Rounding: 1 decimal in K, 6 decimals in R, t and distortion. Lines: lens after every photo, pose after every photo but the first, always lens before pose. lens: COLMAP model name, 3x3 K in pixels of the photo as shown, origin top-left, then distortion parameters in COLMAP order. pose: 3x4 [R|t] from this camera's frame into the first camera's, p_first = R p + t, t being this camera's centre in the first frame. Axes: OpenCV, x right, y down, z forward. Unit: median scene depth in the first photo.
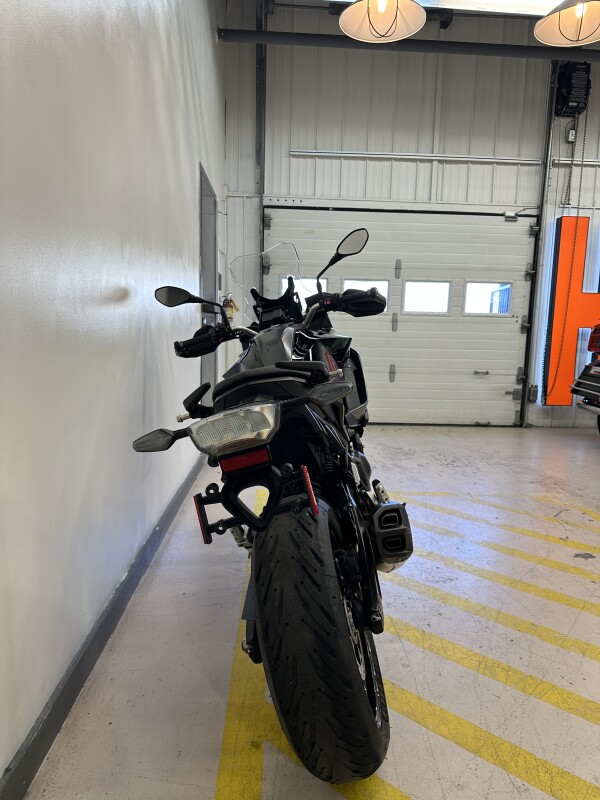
lens RADIAL K [[568.7, 0, 304.5], [0, 568.7, 399.0], [0, 0, 1]] dist [0.028717, -0.053988]
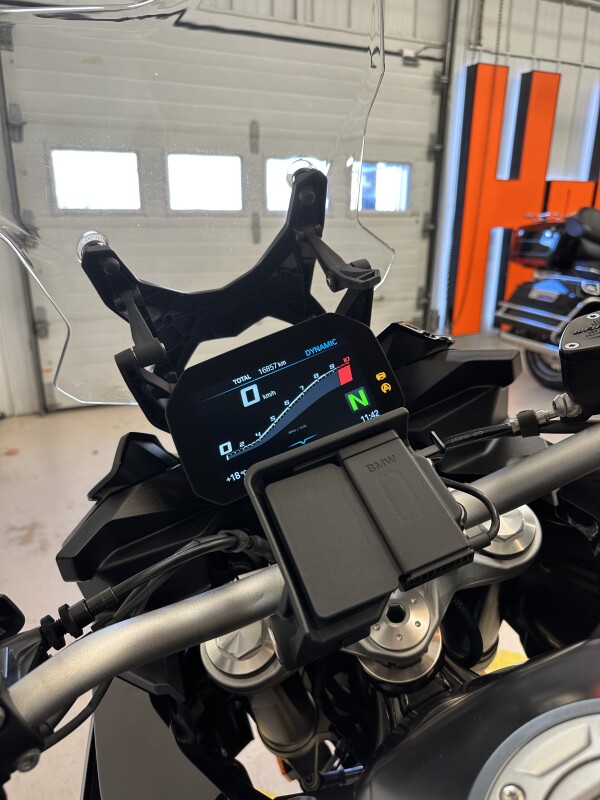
lens RADIAL K [[568.7, 0, 304.1], [0, 568.7, 402.2], [0, 0, 1]] dist [0.028717, -0.053988]
pose [[0.923472, -0.138283, 0.357878, -0.044309], [0.061301, 0.973985, 0.218164, -0.082784], [-0.378736, -0.179530, 0.907925, 0.376554]]
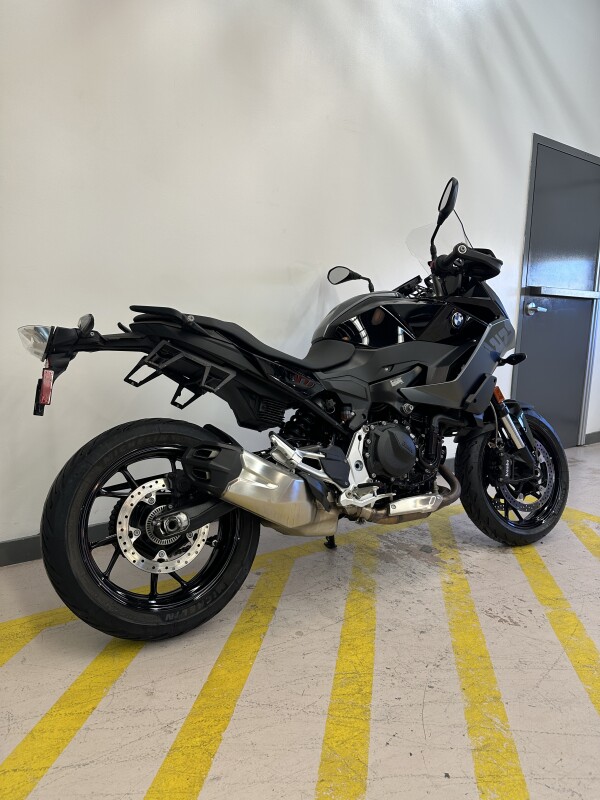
lens RADIAL K [[568.7, 0, 293.2], [0, 568.7, 405.9], [0, 0, 1]] dist [0.028717, -0.053988]
pose [[0.540272, 0.115796, -0.833485, 0.272906], [-0.117193, 0.991188, 0.061740, 0.007292], [0.833290, 0.064322, 0.549081, 0.127061]]
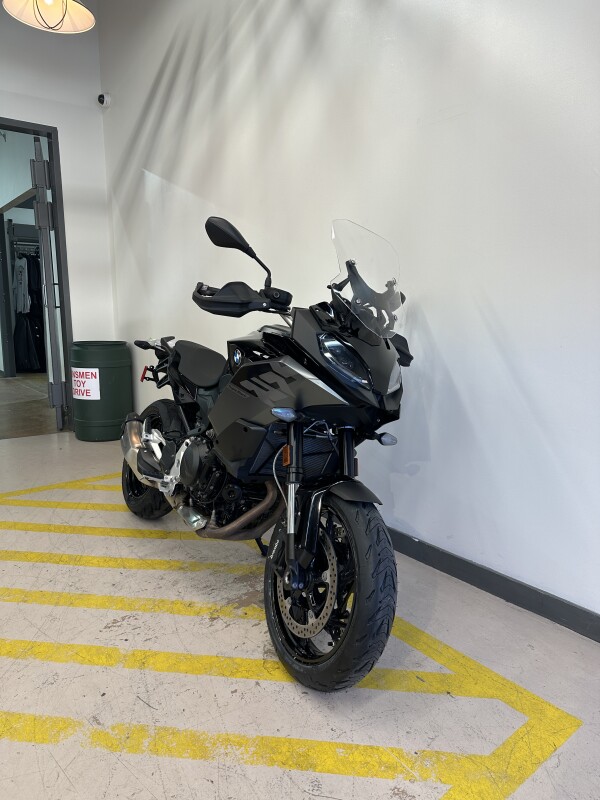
lens RADIAL K [[568.7, 0, 296.5], [0, 568.7, 399.4], [0, 0, 1]] dist [0.028717, -0.053988]
pose [[-0.815743, 0.060925, -0.575196, 0.194068], [-0.102923, 0.963278, 0.247997, -0.096055], [0.569183, 0.261503, -0.779517, 0.679691]]
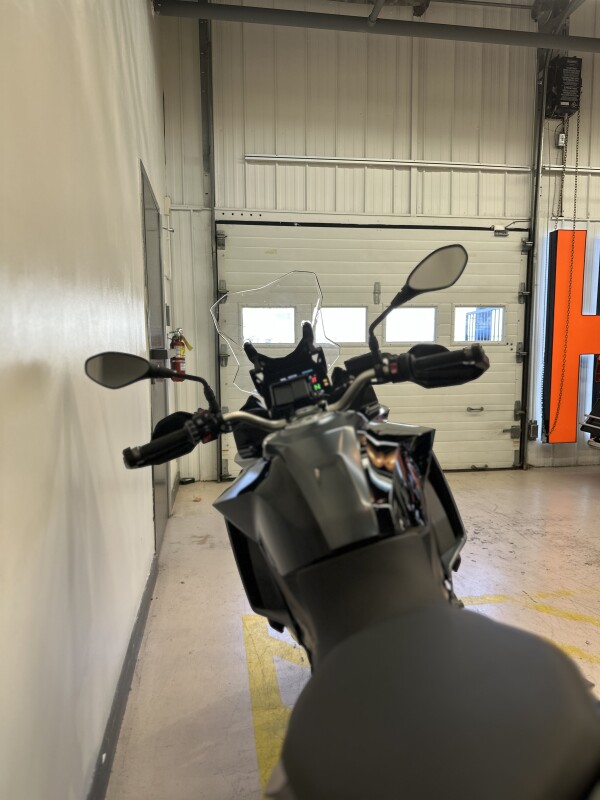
lens RADIAL K [[568.7, 0, 304.9], [0, 568.7, 406.2], [0, 0, 1]] dist [0.028717, -0.053988]
pose [[0.993271, -0.043236, 0.107439, -0.043305], [0.045308, 0.998830, -0.016919, -0.049428], [-0.106582, 0.021673, 0.994068, 0.166680]]
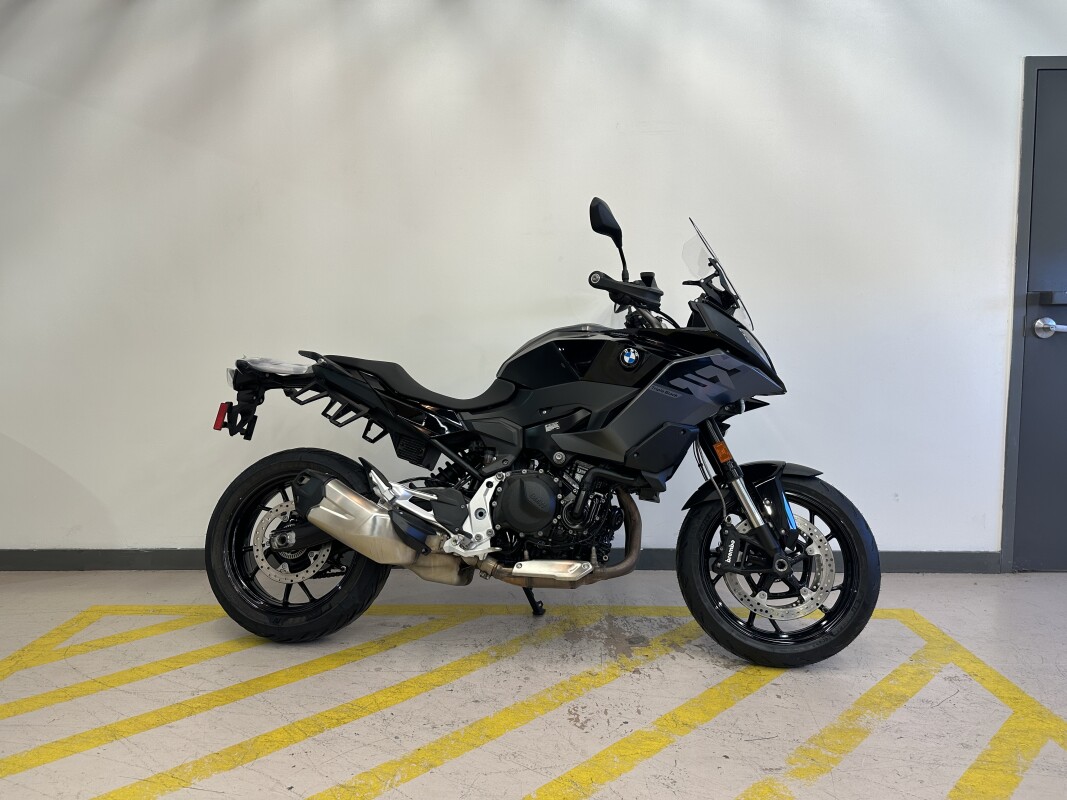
lens RADIAL K [[758.5, 0, 527.2], [0, 758.5, 383.7], [0, 0, 1]] dist [0.028717, -0.053988]
pose [[-0.071277, 0.036632, -0.996784, 0.421297], [-0.123544, 0.991306, 0.045265, -0.032344], [0.989776, 0.126373, -0.066132, 0.373677]]
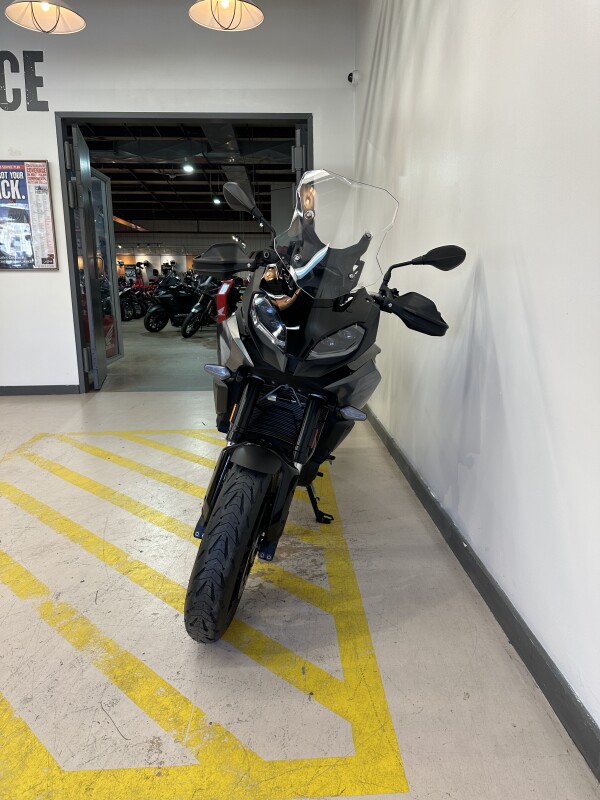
lens RADIAL K [[568.7, 0, 300.1], [0, 568.7, 395.9], [0, 0, 1]] dist [0.028717, -0.053988]
pose [[-0.999602, -0.025813, 0.011386, -0.011205], [-0.020759, 0.946243, 0.322790, -0.101356], [-0.019106, 0.322425, -0.946402, 0.737268]]
